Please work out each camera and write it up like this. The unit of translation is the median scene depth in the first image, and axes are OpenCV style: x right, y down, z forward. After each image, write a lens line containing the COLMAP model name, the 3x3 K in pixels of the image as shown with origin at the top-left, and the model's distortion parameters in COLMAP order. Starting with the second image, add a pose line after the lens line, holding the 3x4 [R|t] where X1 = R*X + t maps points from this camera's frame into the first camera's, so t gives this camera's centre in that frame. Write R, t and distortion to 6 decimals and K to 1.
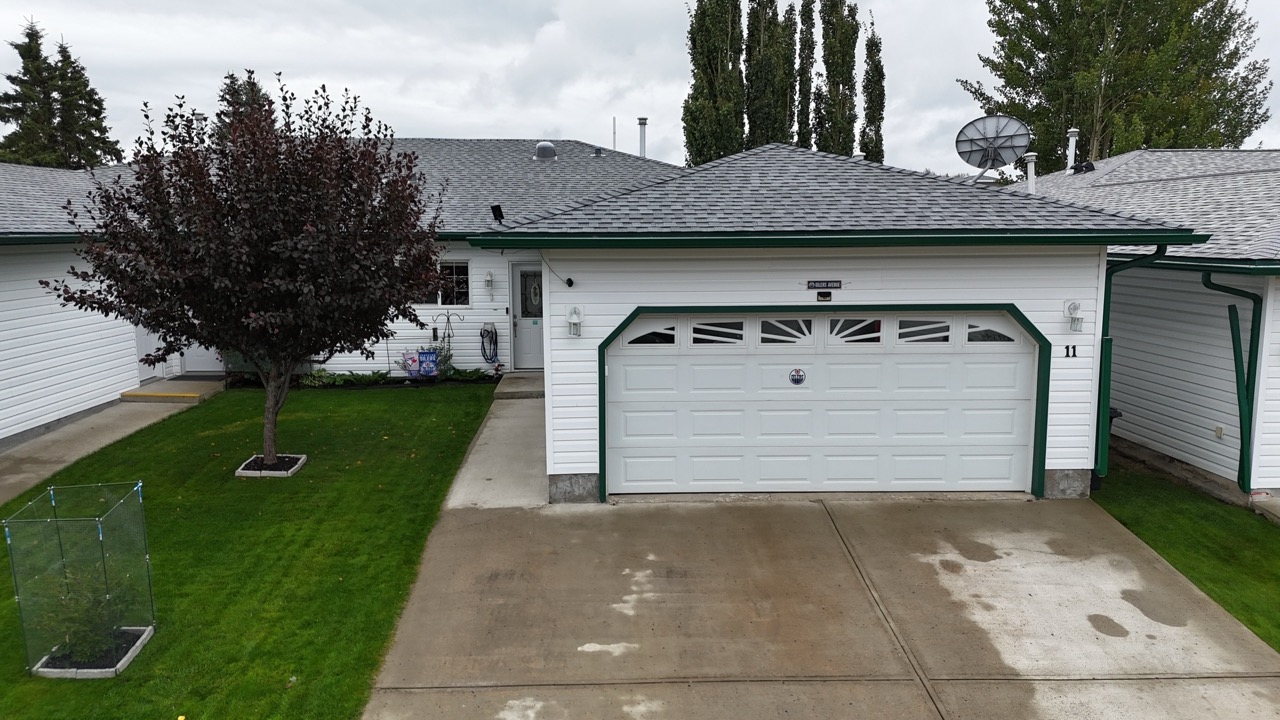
lens RADIAL K [[940.6, 0, 640.0], [0, 940.6, 360.0], [0, 0, 1]] dist [0.071625, -0.068878]
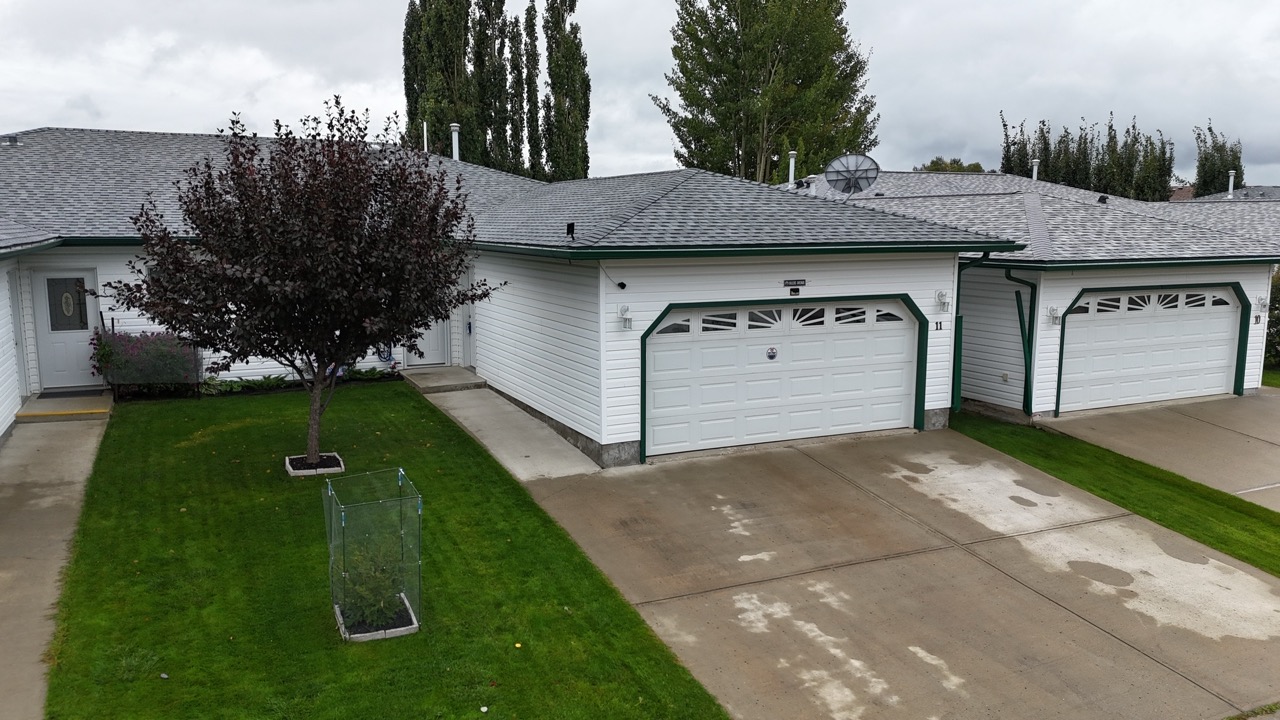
lens RADIAL K [[940.6, 0, 640.0], [0, 940.6, 360.0], [0, 0, 1]] dist [0.071625, -0.068878]
pose [[0.916704, -0.053487, 0.395971, -0.526468], [0.049461, 0.998568, 0.020380, -0.009253], [-0.396494, 0.000902, 0.918037, -0.128546]]
